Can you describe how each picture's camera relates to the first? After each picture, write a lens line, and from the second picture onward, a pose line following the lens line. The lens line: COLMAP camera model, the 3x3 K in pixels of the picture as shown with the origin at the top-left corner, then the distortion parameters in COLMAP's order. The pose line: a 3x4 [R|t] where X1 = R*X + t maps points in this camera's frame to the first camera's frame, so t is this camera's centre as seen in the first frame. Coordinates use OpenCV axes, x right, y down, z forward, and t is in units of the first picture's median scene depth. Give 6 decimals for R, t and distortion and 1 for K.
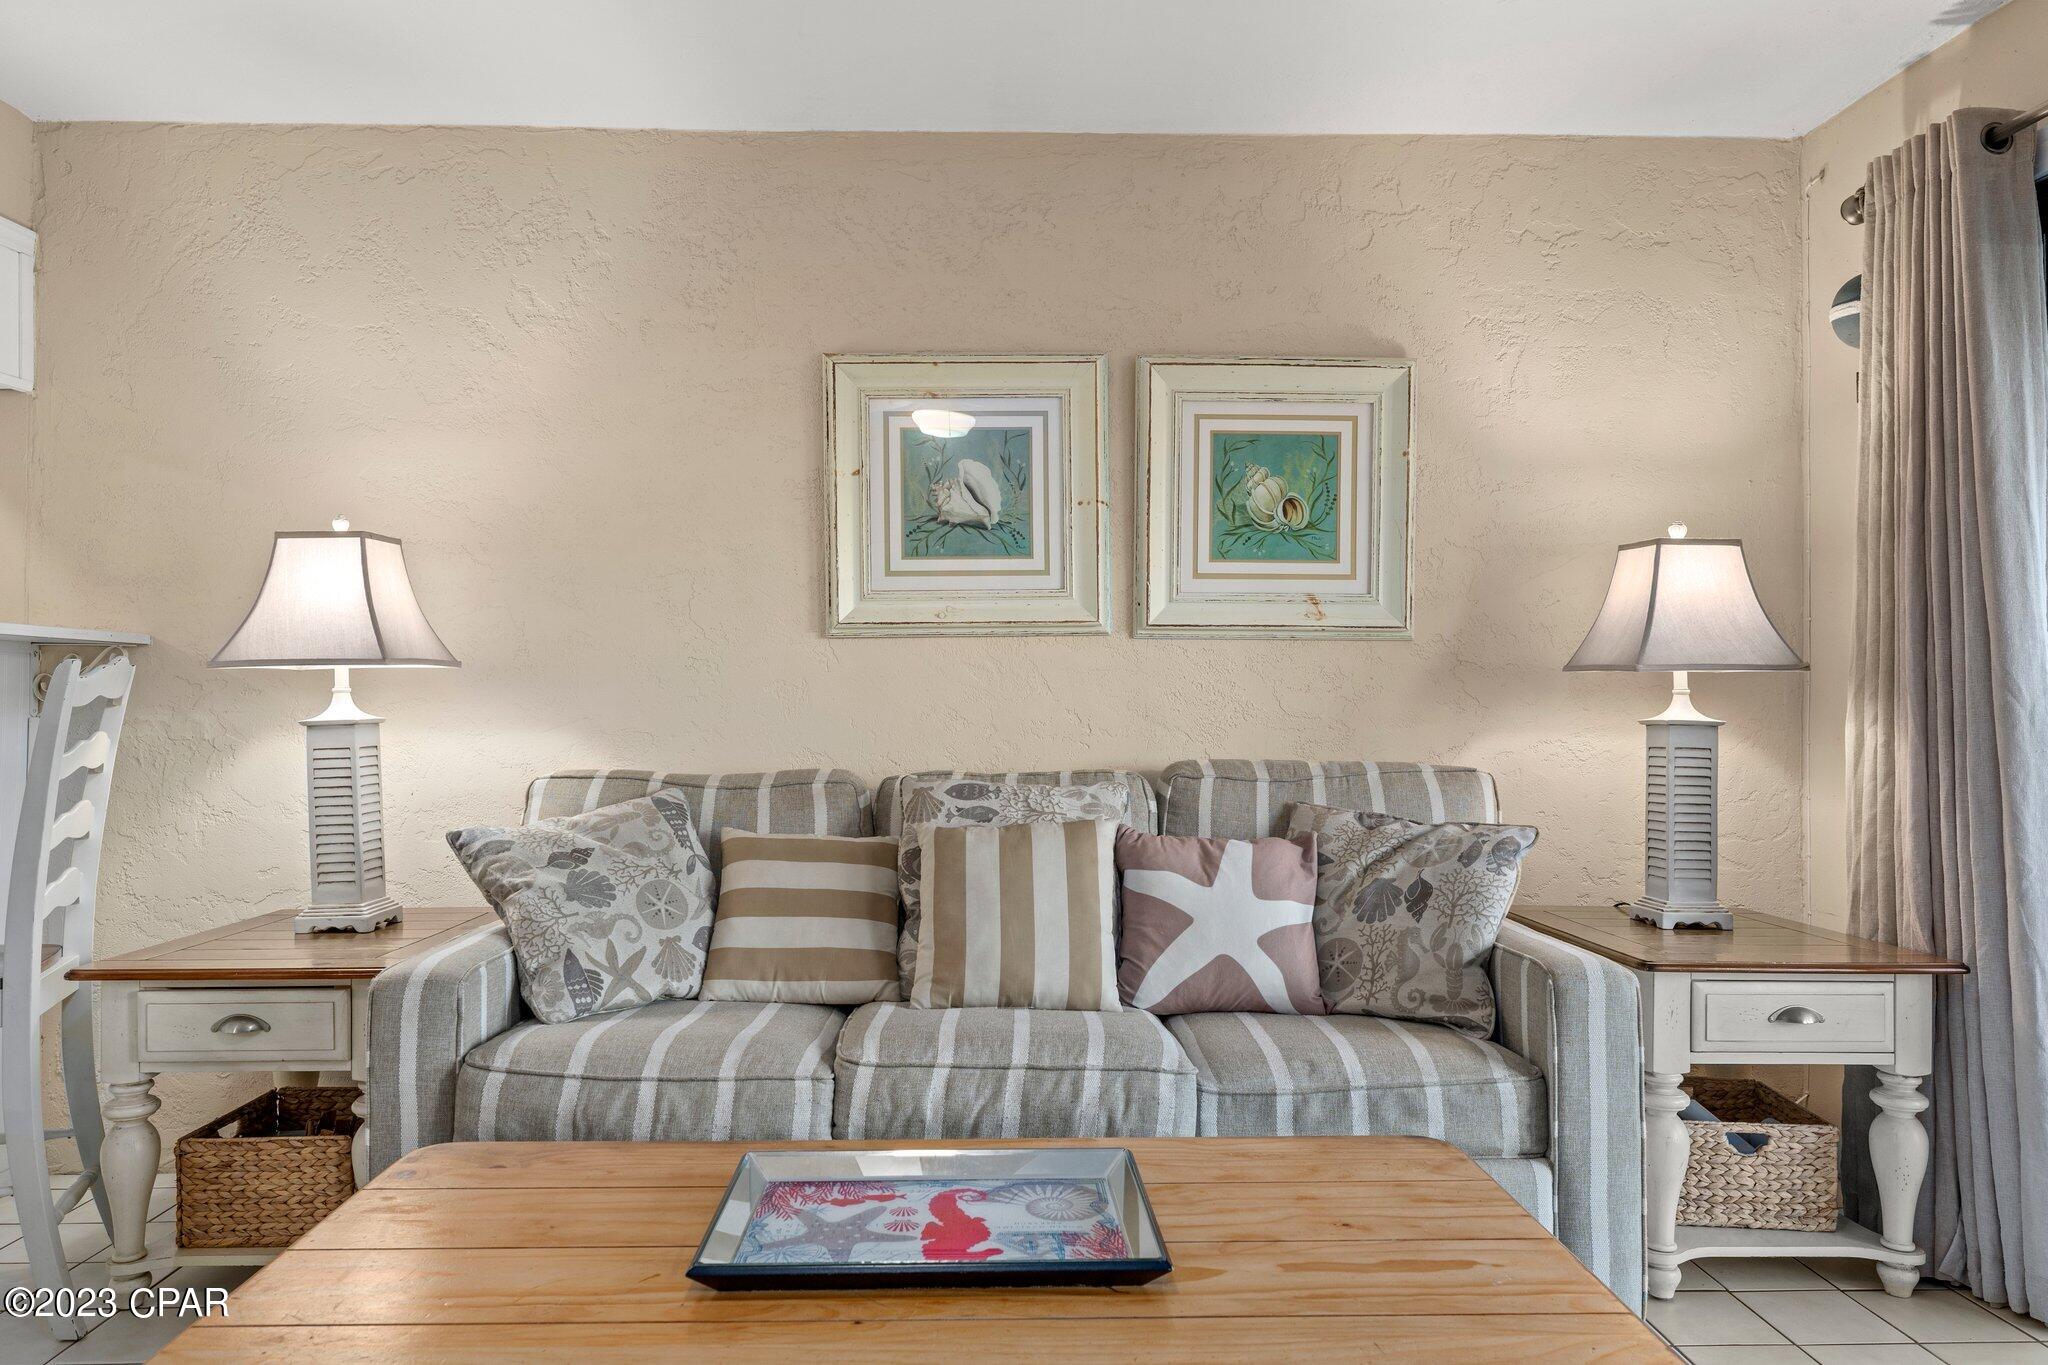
lens RADIAL K [[1362.4, 0, 1010.6], [0, 1362.4, 676.9], [0, 0, 1]] dist [-0.002304, -0.000560]
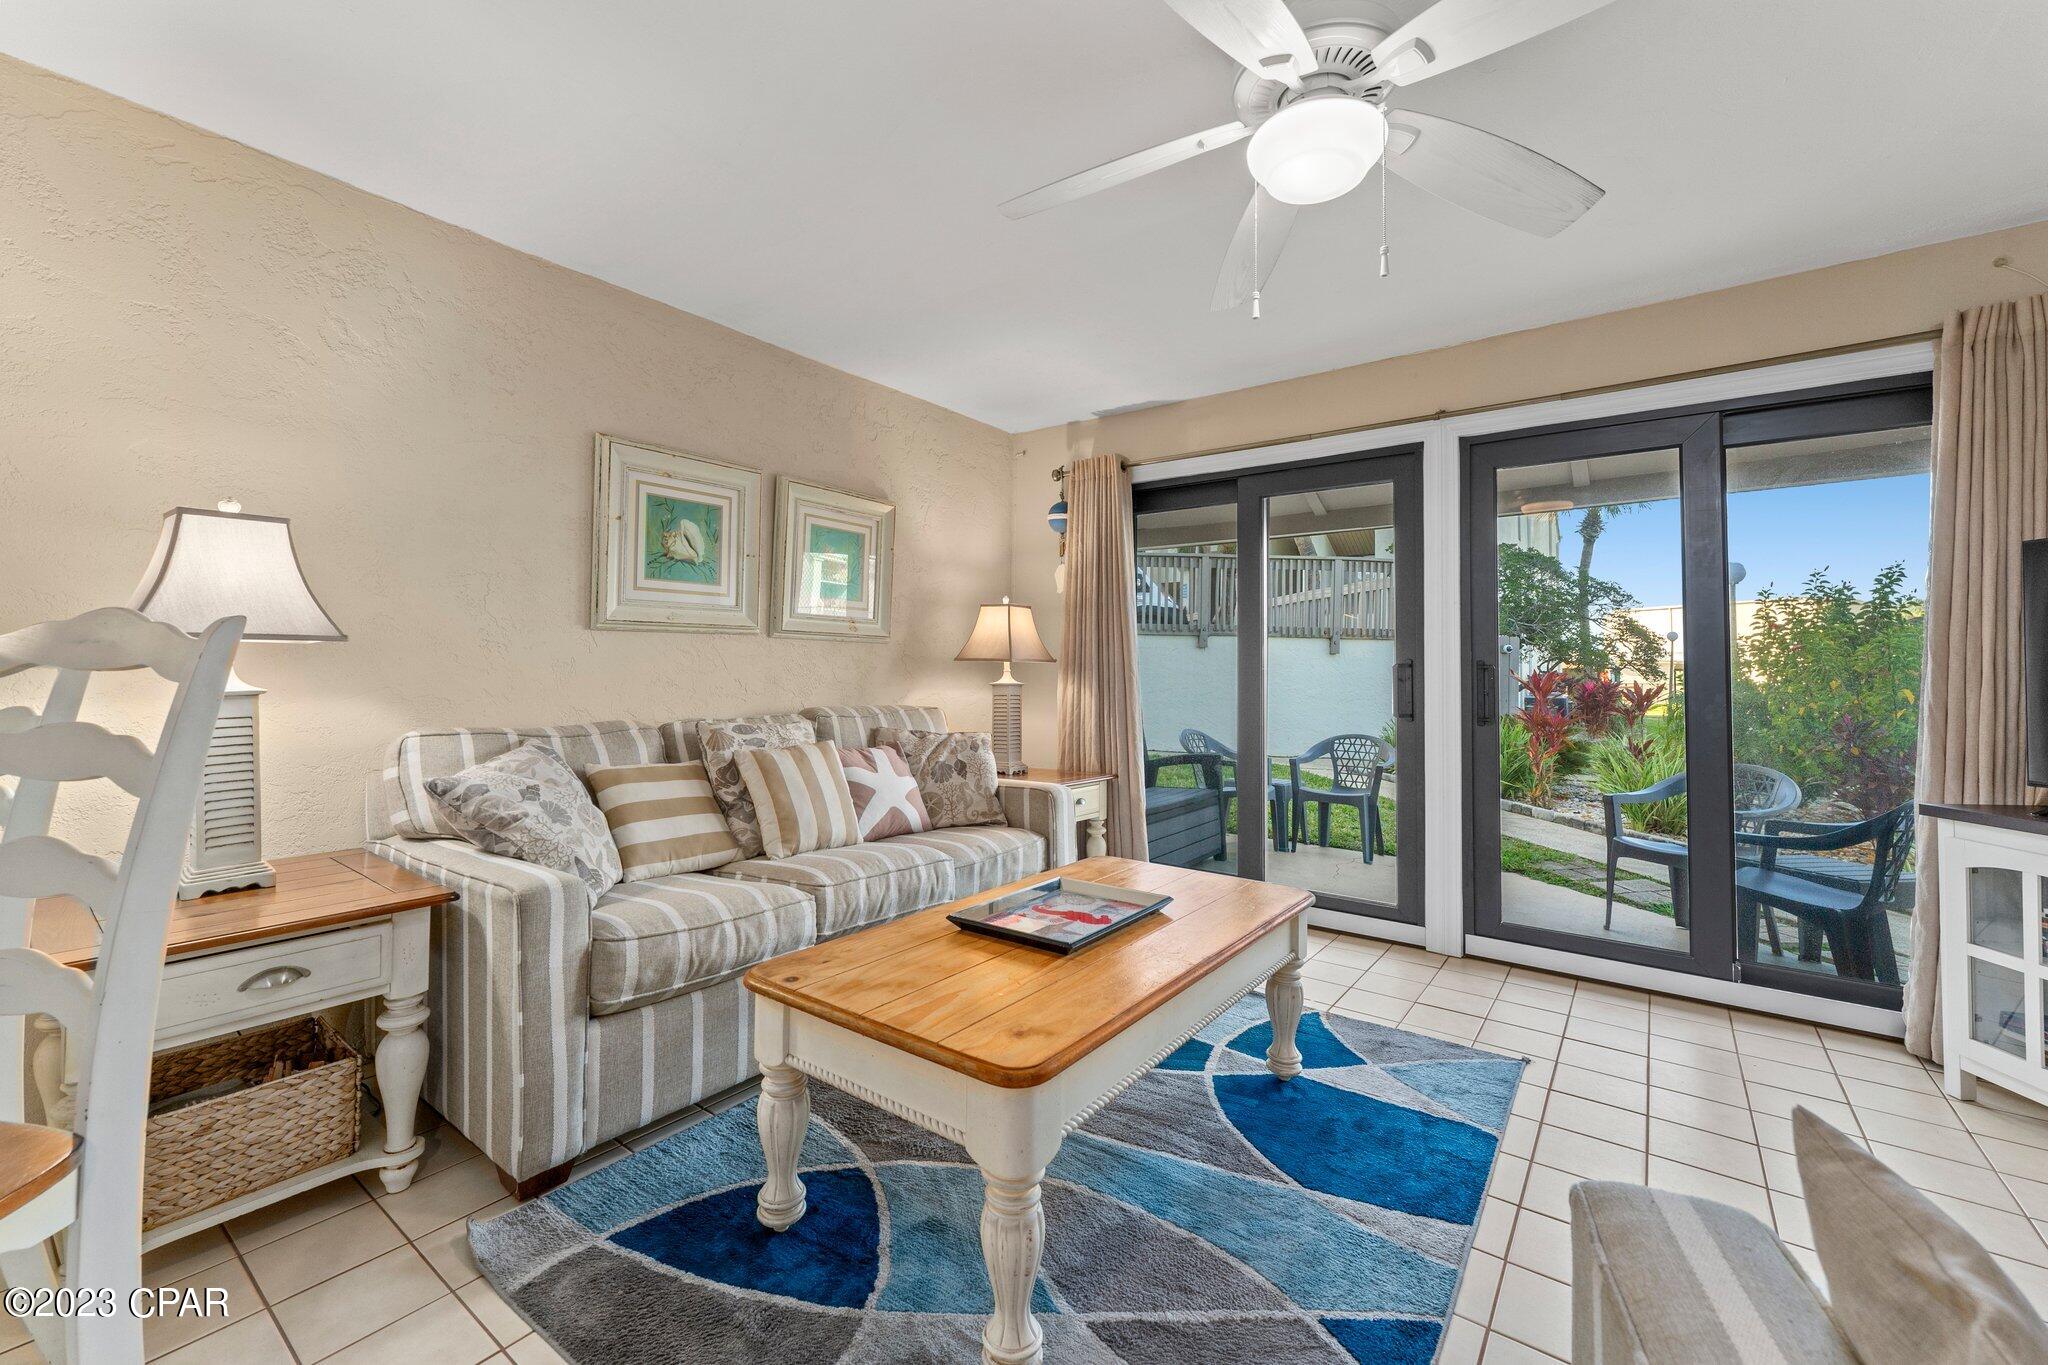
lens RADIAL K [[837.8, 0, 1006.0], [0, 837.8, 640.3], [0, 0, 1]] dist [0.000735, -0.000143]
pose [[0.629886, 0.033737, 0.775955, -0.663730], [-0.016580, 0.999413, -0.029993, 0.002261], [-0.776511, 0.006027, 0.630075, 0.130493]]
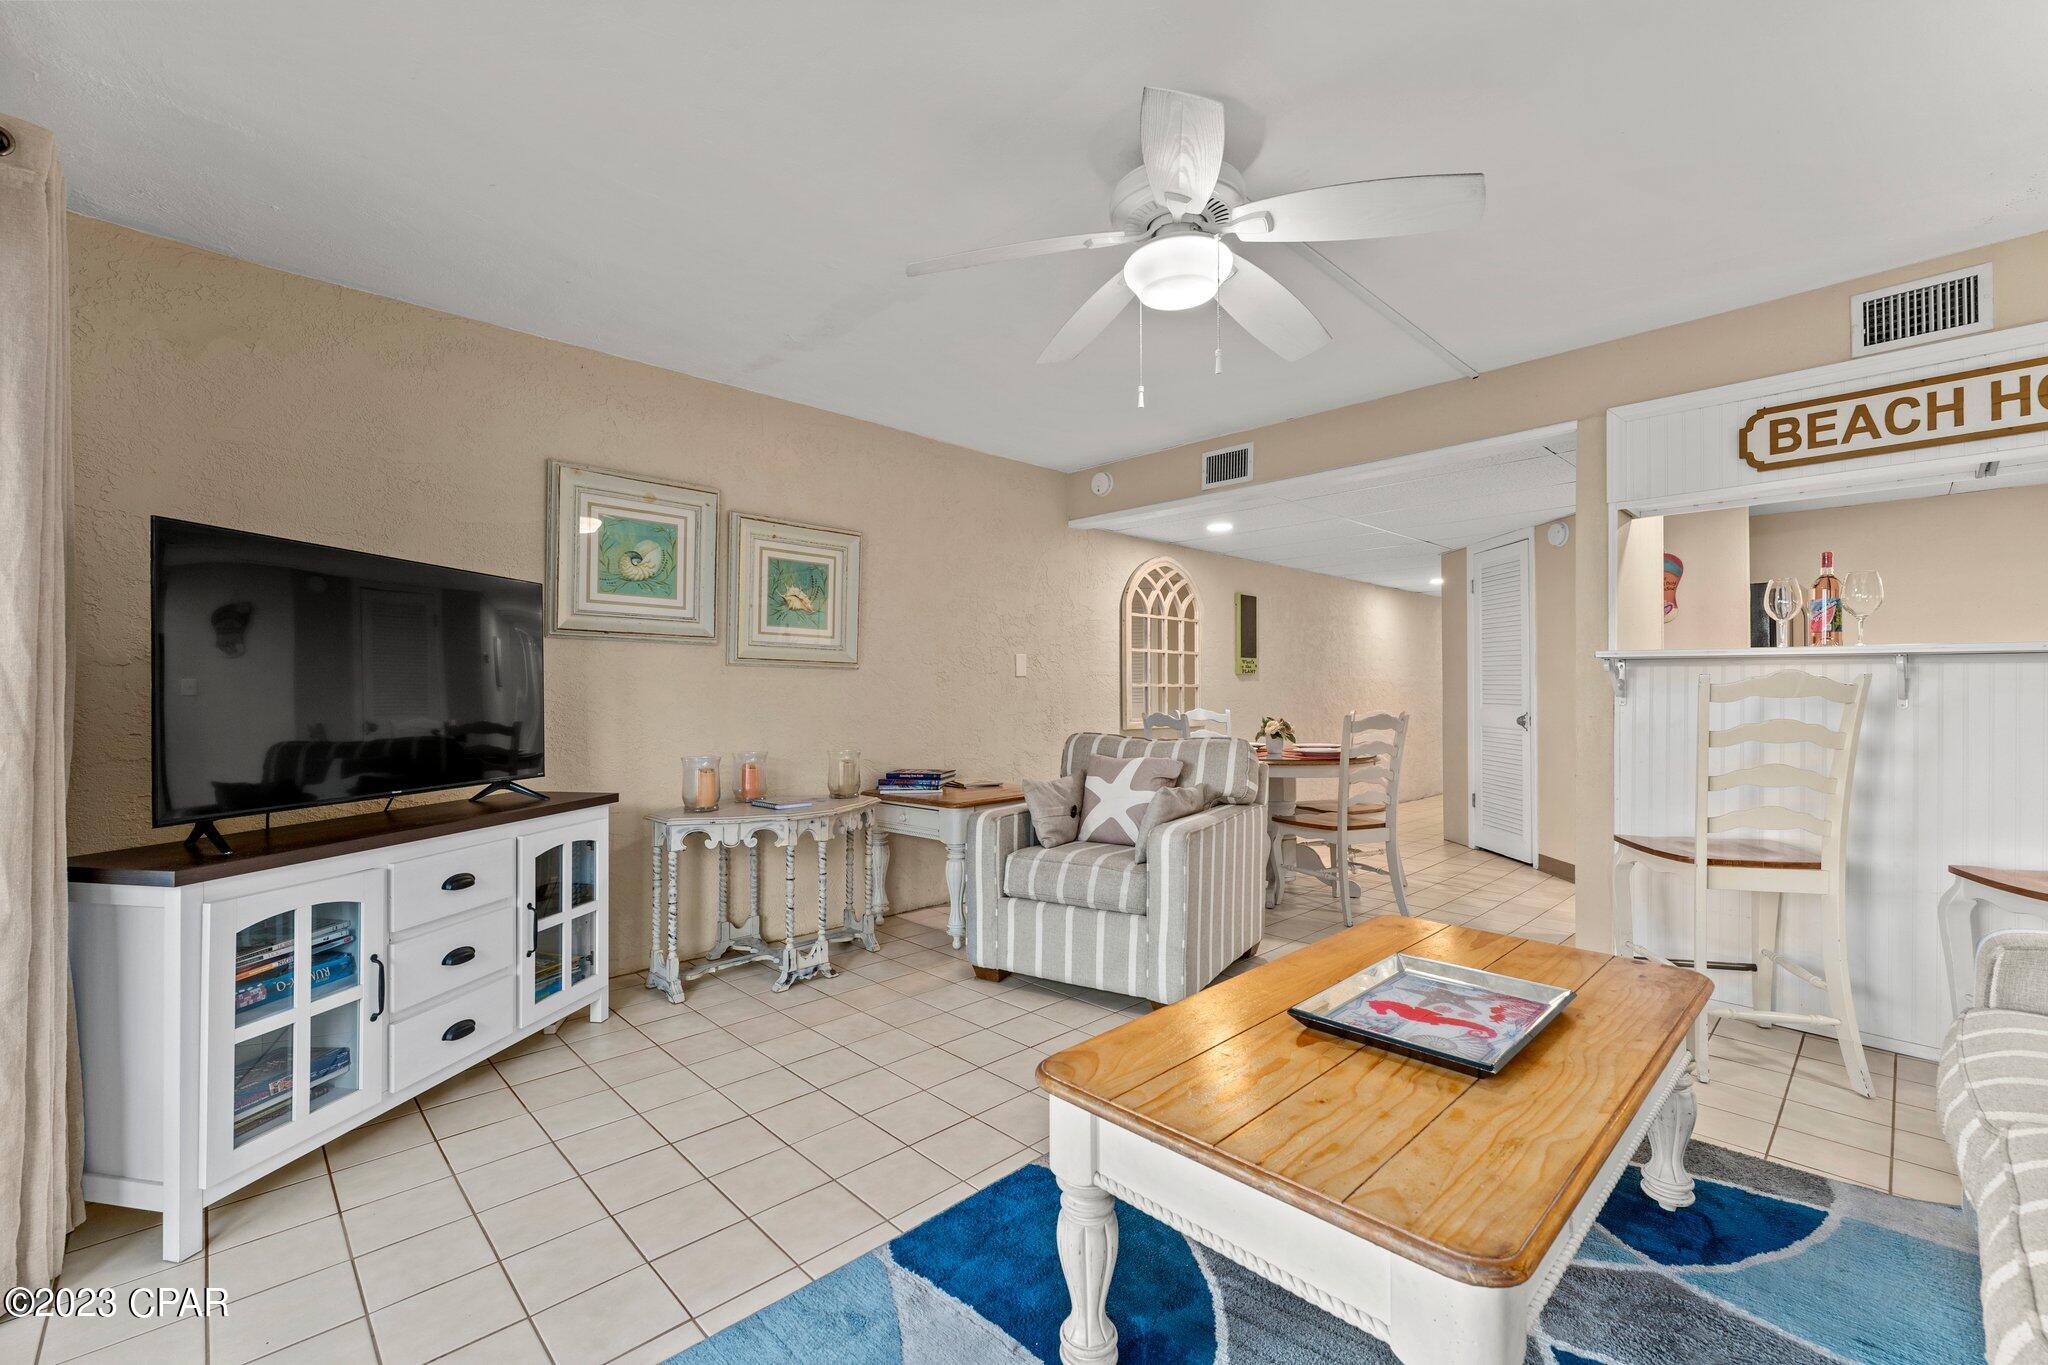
lens RADIAL K [[861.2, 0, 1024.0], [0, 861.2, 682.5], [0, 0, 1]] dist [-0.001771, -0.000408]
pose [[-0.735934, -0.009380, -0.676988, 0.586797], [0.005257, 0.999795, -0.019567, 0.008986], [0.677032, -0.017959, -0.735734, 0.821013]]
